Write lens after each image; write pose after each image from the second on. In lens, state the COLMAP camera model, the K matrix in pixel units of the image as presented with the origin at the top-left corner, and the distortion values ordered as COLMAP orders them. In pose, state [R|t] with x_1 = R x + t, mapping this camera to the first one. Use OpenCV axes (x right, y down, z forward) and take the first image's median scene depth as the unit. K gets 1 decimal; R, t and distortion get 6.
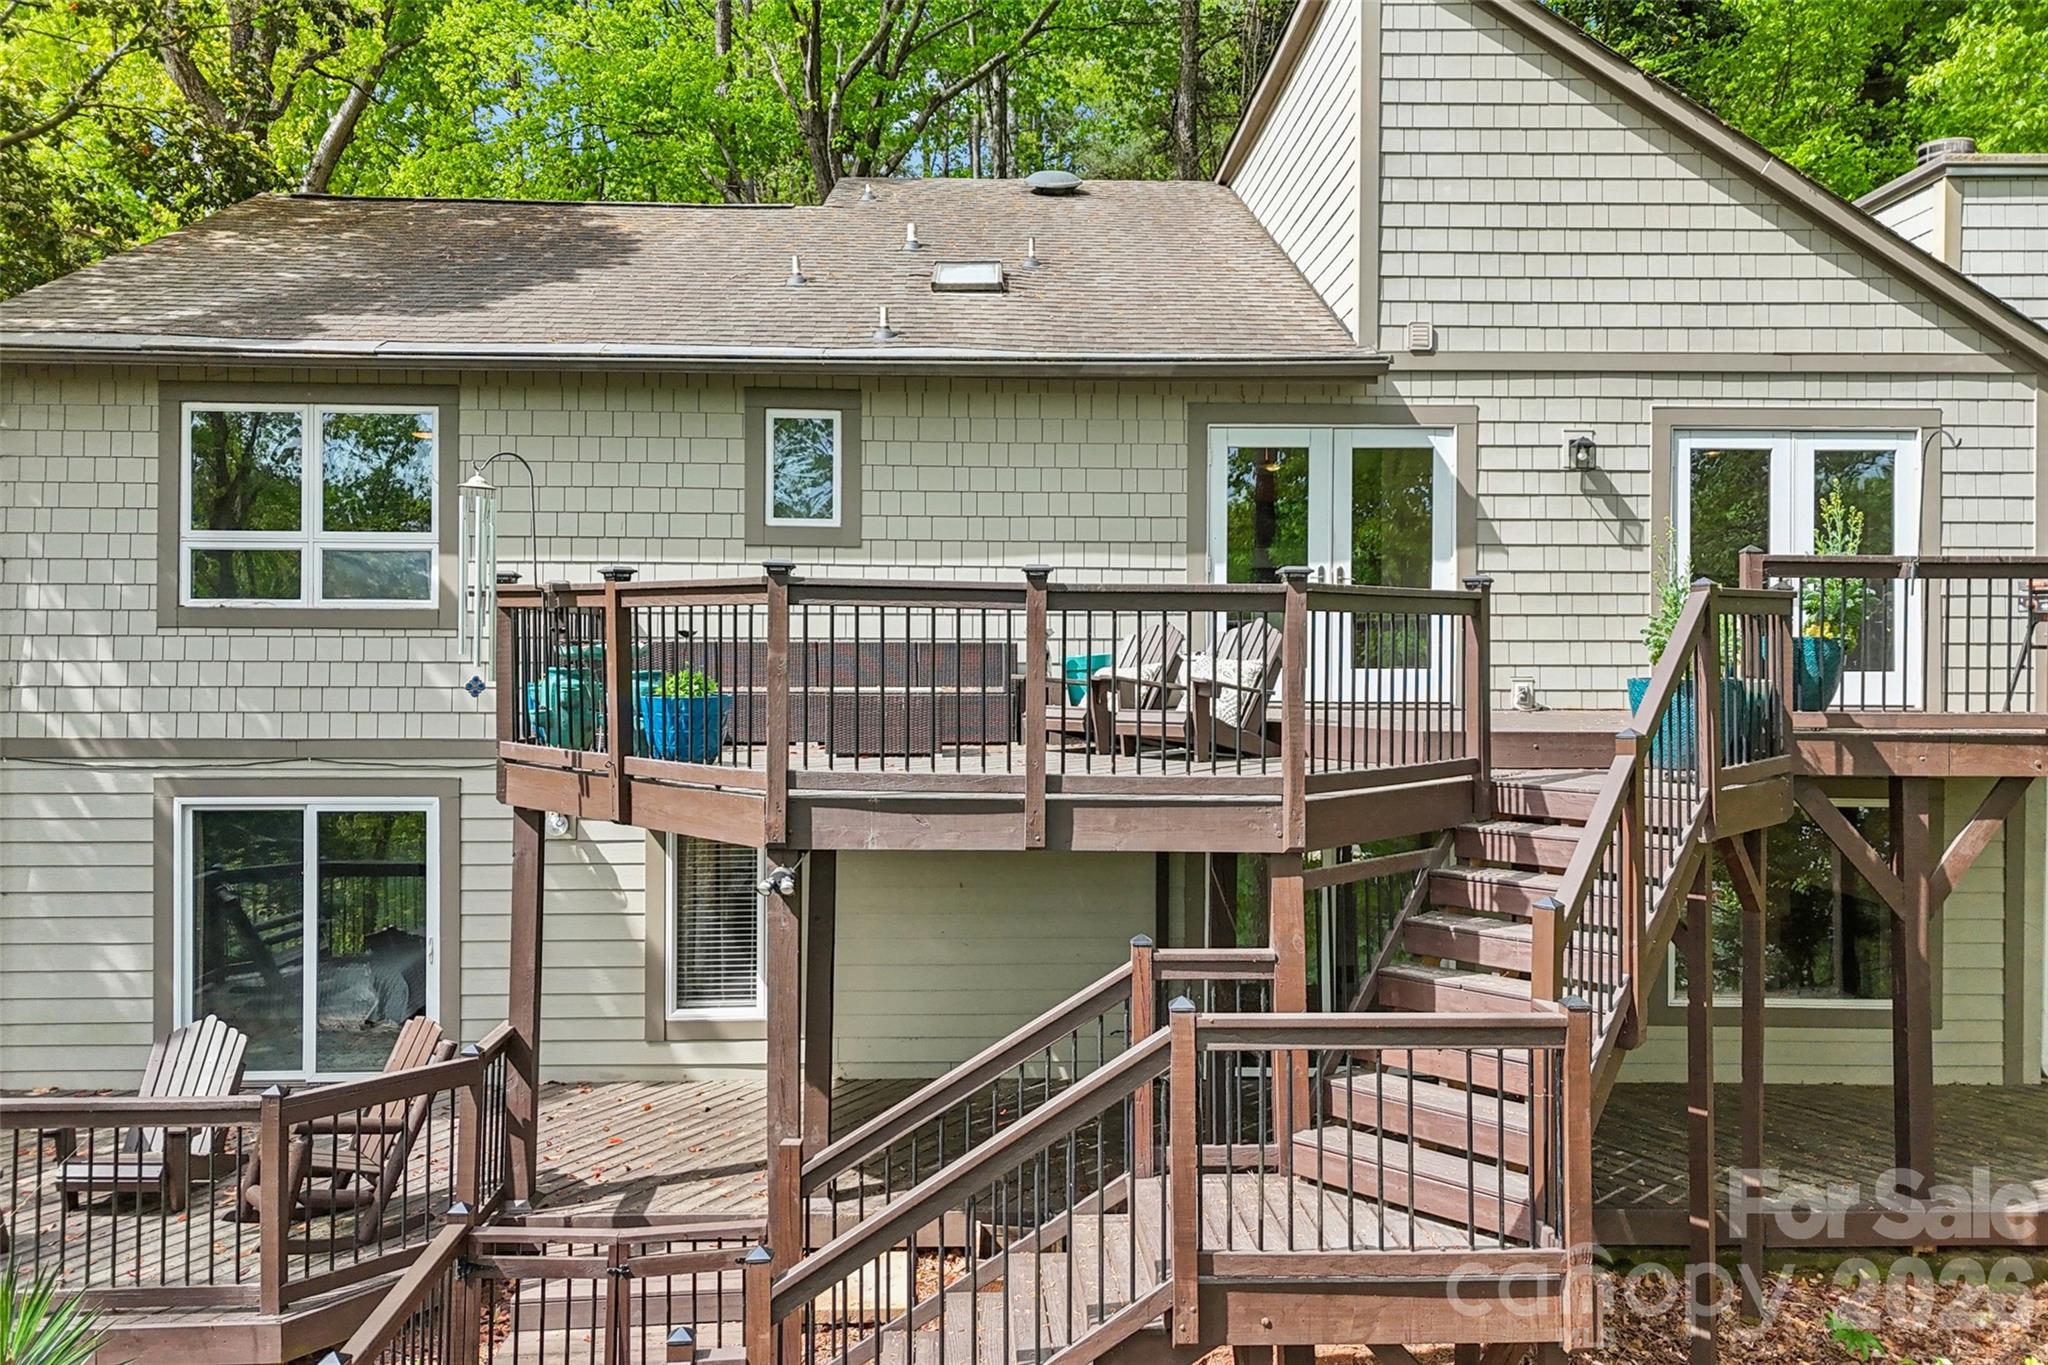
lens RADIAL K [[1507.6, 0, 1020.8], [0, 1507.6, 668.9], [0, 0, 1]] dist [0.053010, -0.026660]
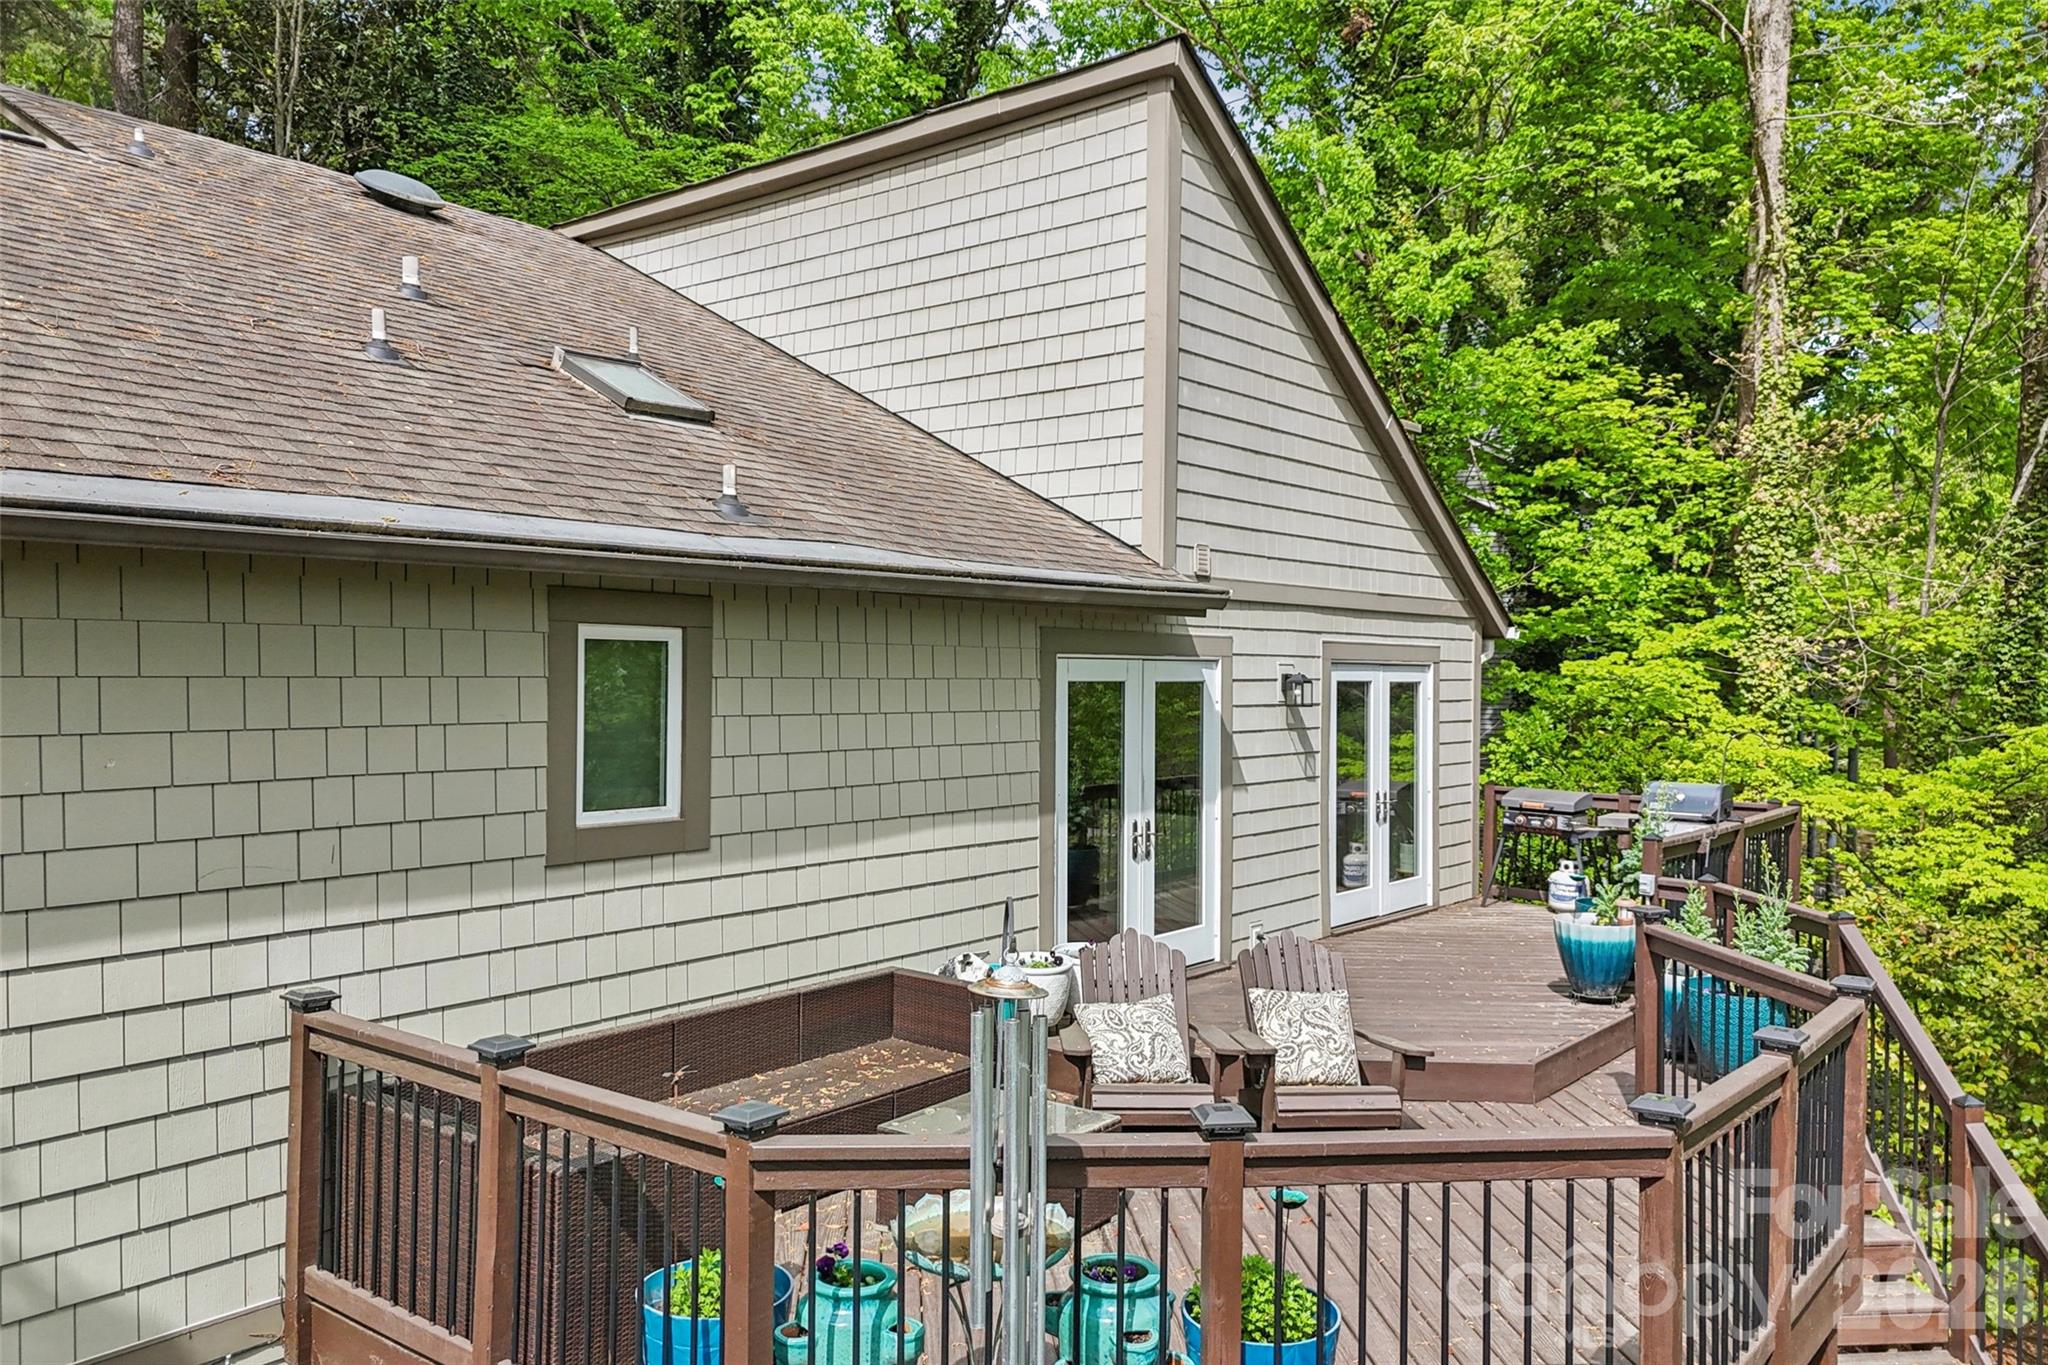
lens RADIAL K [[1507.6, 0, 1019.3], [0, 1507.6, 687.2], [0, 0, 1]] dist [0.053010, -0.026660]
pose [[0.653152, -0.007658, 0.757188, -0.493118], [0.001147, 0.999958, 0.009123, -0.153268], [-0.757226, -0.005090, 0.653134, 0.501301]]
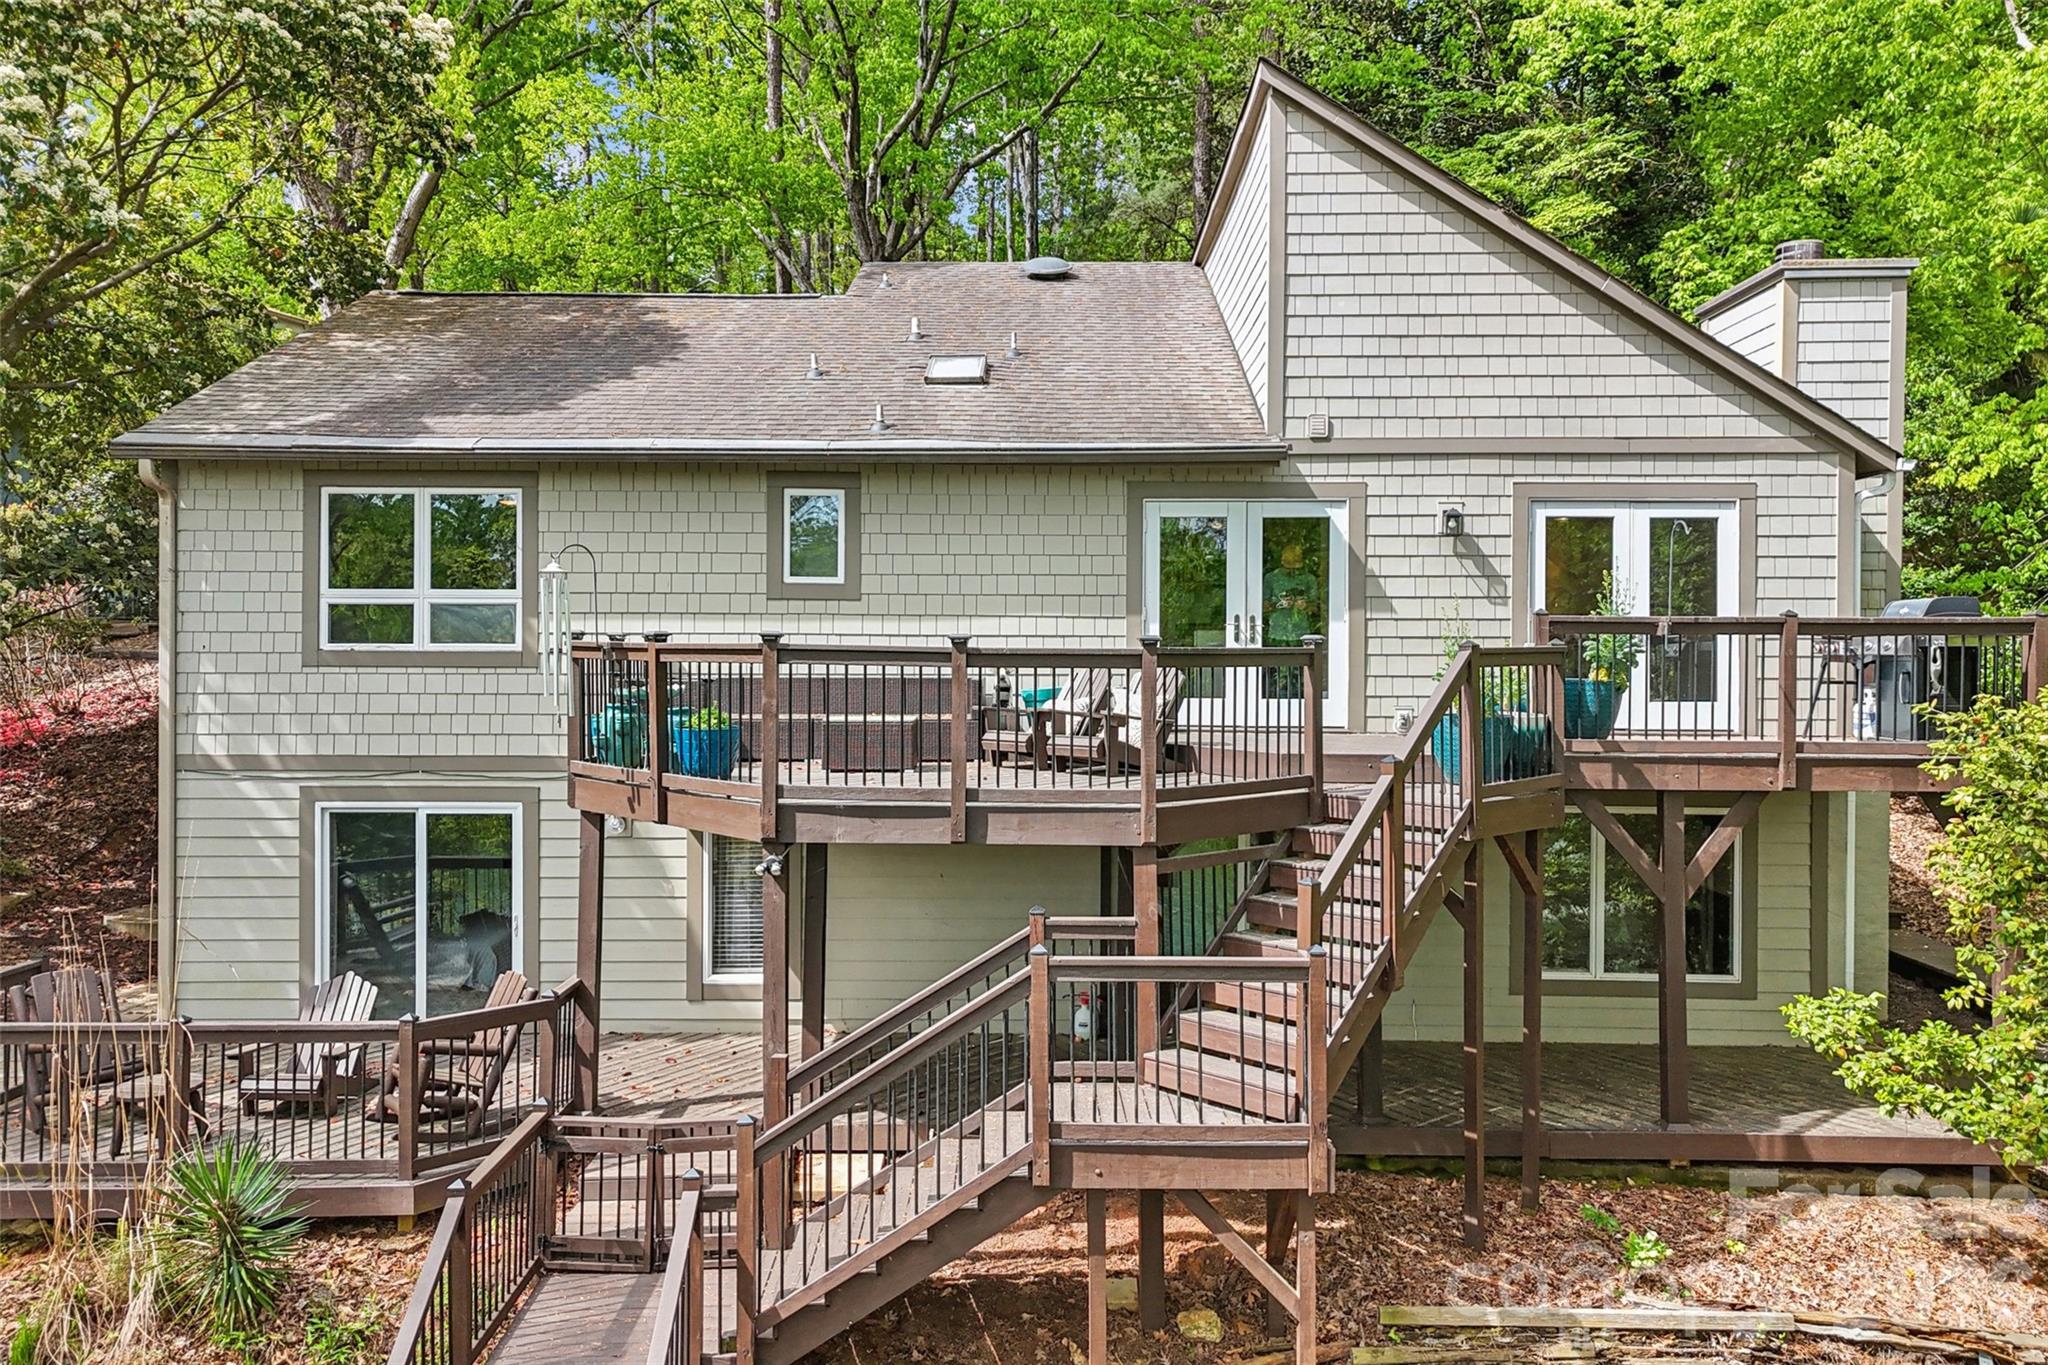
lens RADIAL K [[1507.6, 0, 1023.1], [0, 1507.6, 669.7], [0, 0, 1]] dist [0.053010, -0.026660]
pose [[0.999119, -0.000389, -0.041966, 0.078360], [0.000268, 0.999996, -0.002902, -0.020534], [0.041967, 0.002888, 0.999115, -0.222918]]
